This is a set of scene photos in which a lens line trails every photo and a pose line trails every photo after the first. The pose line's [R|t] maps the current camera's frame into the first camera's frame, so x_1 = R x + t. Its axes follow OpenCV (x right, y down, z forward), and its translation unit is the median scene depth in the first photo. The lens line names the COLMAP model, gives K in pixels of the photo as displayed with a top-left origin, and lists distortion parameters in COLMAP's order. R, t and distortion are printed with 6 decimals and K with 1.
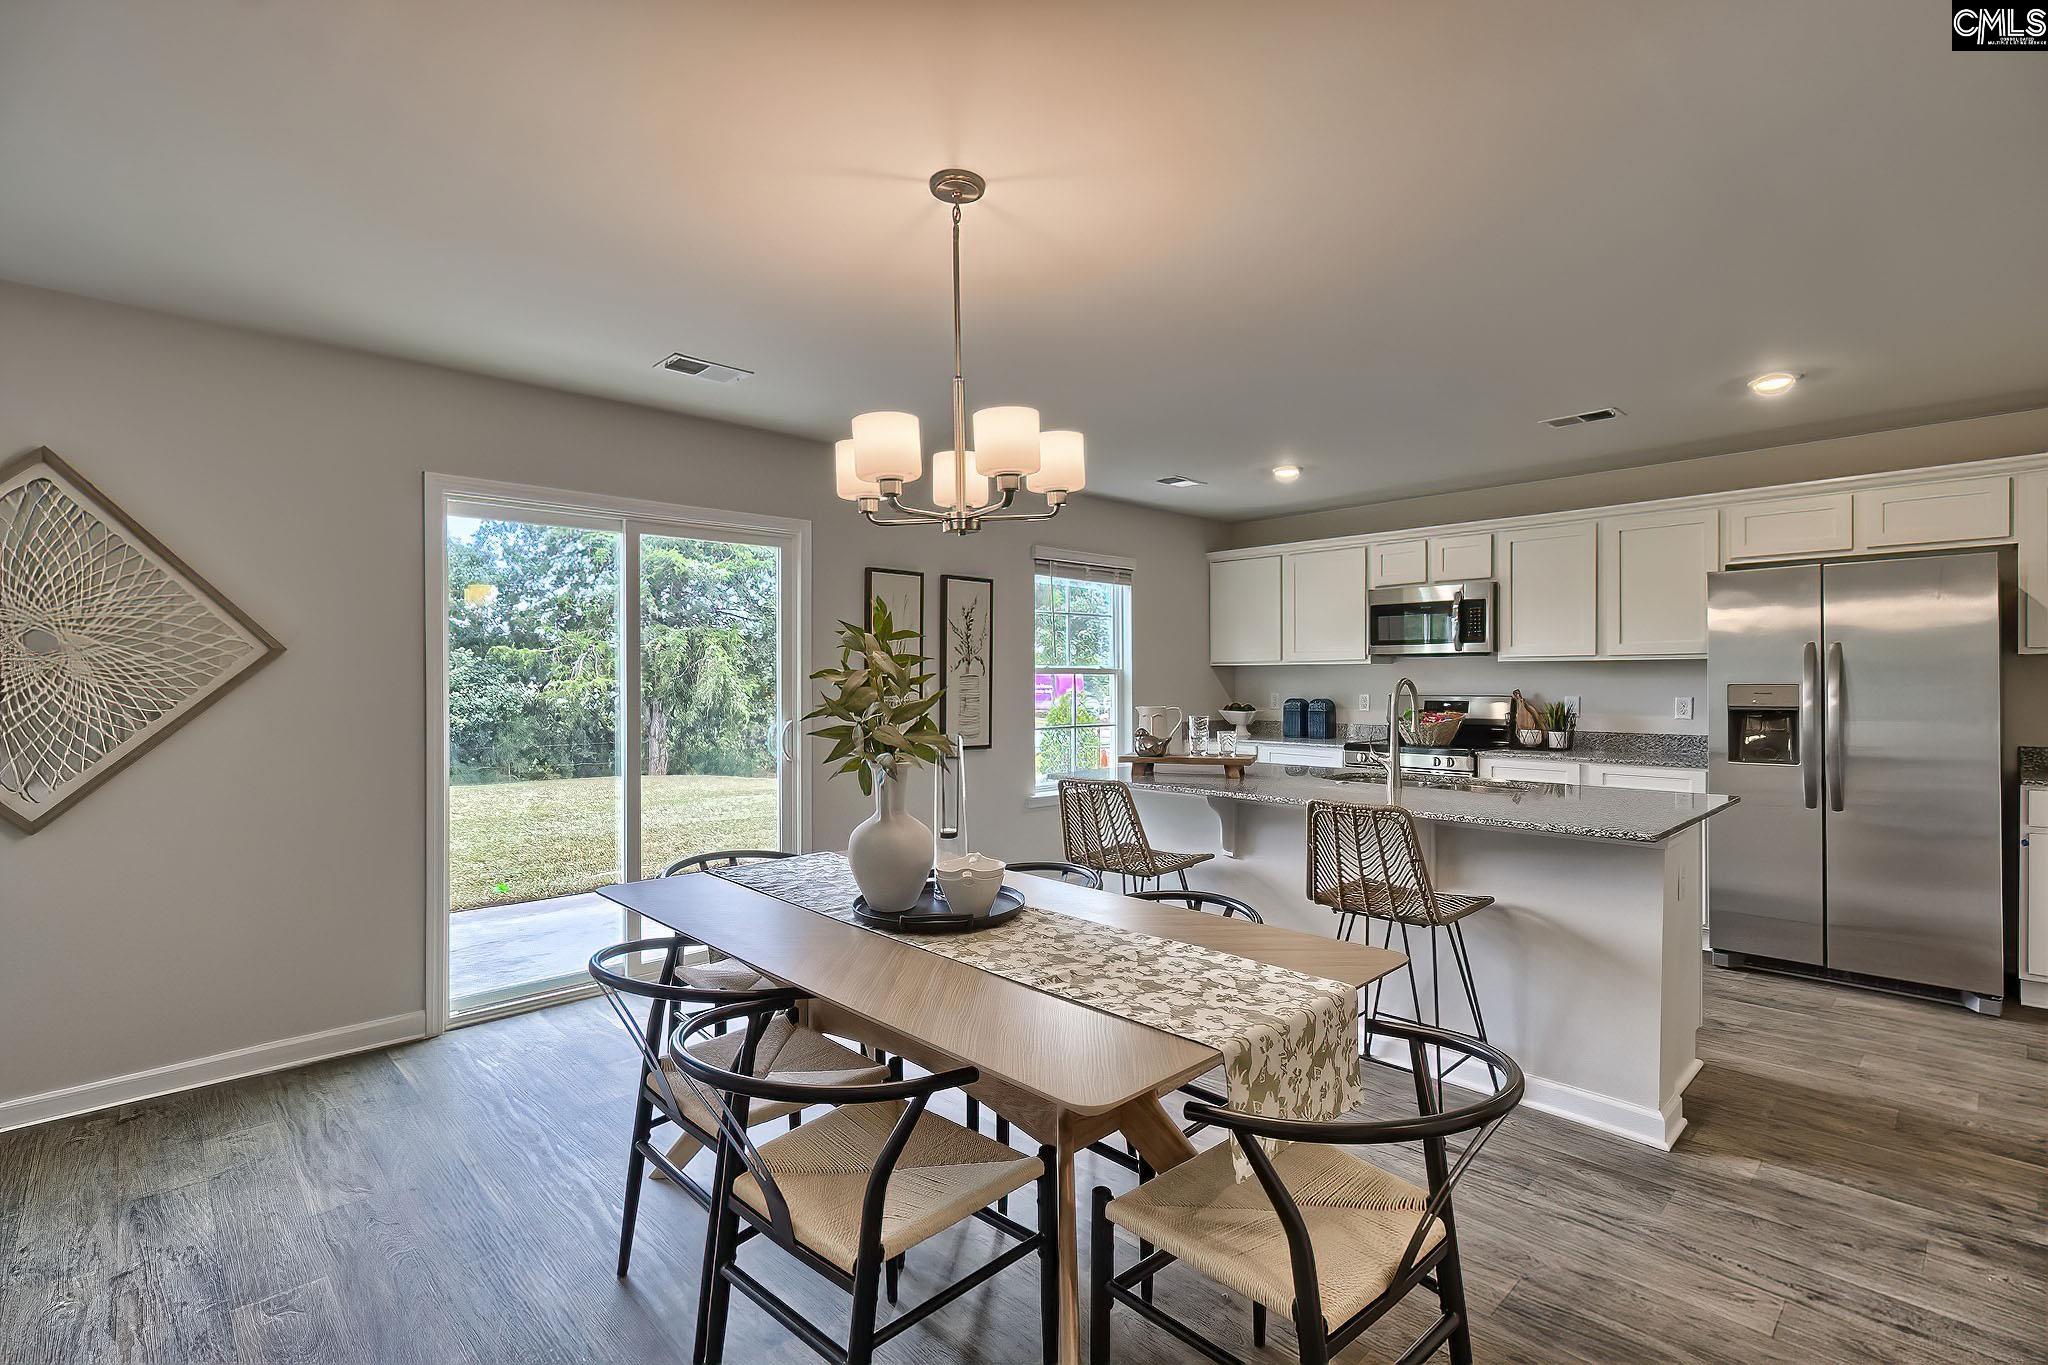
lens RADIAL K [[938.7, 0, 1031.1], [0, 938.7, 686.9], [0, 0, 1]] dist [0.002023, 0.000398]
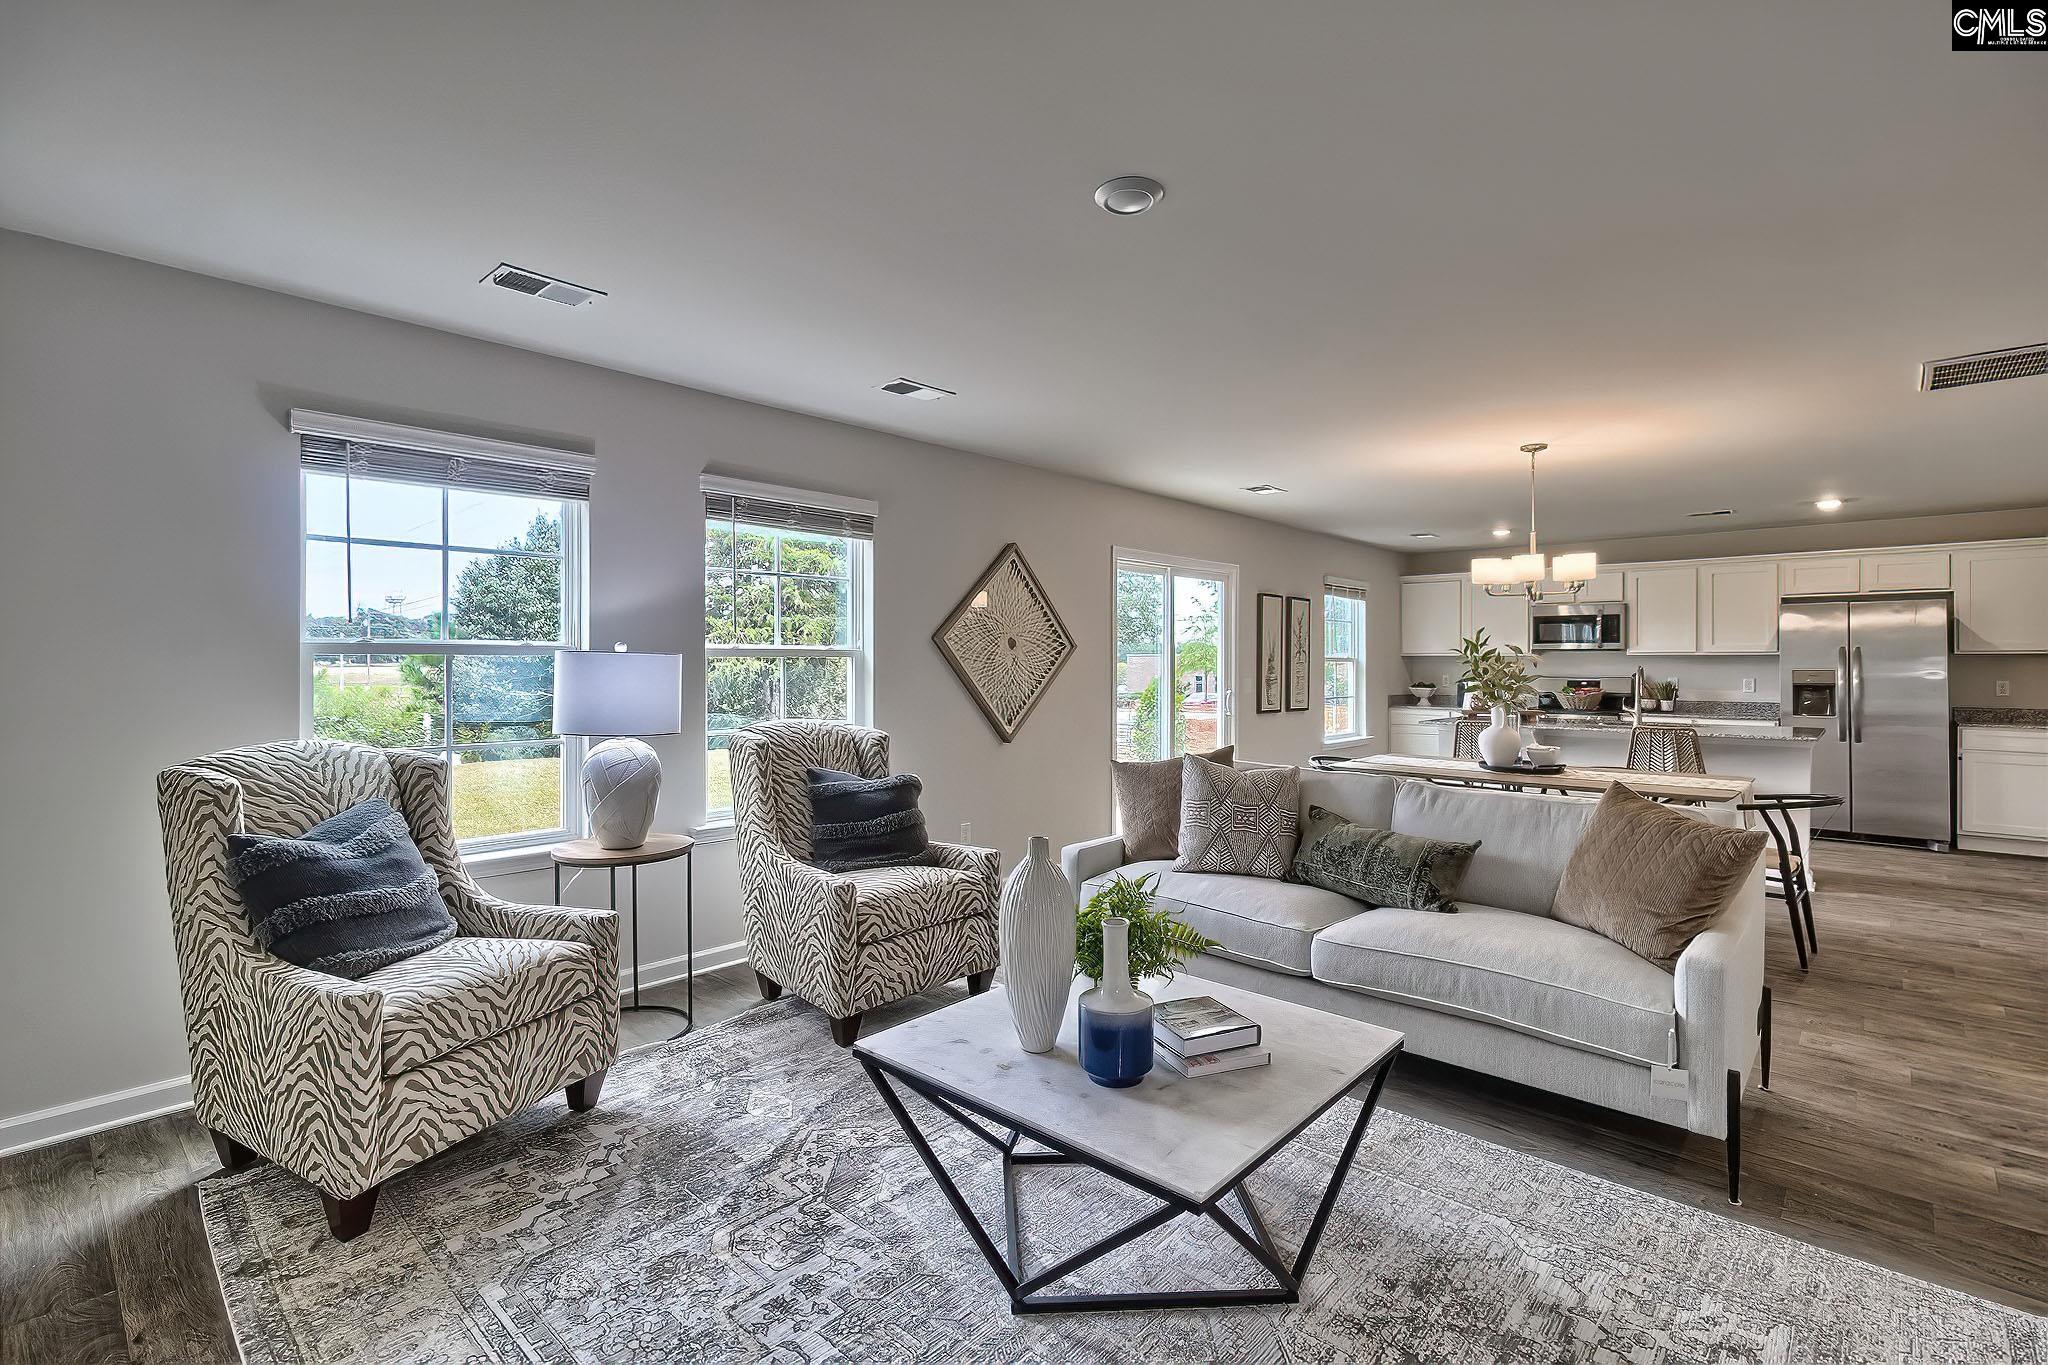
lens RADIAL K [[938.7, 0, 1016.3], [0, 938.7, 668.4], [0, 0, 1]] dist [0.002023, 0.000398]
pose [[0.998432, 0.005580, 0.055699, -0.633846], [-0.005345, 0.999976, -0.004366, 0.007481], [-0.055722, 0.004062, 0.998438, -0.521578]]
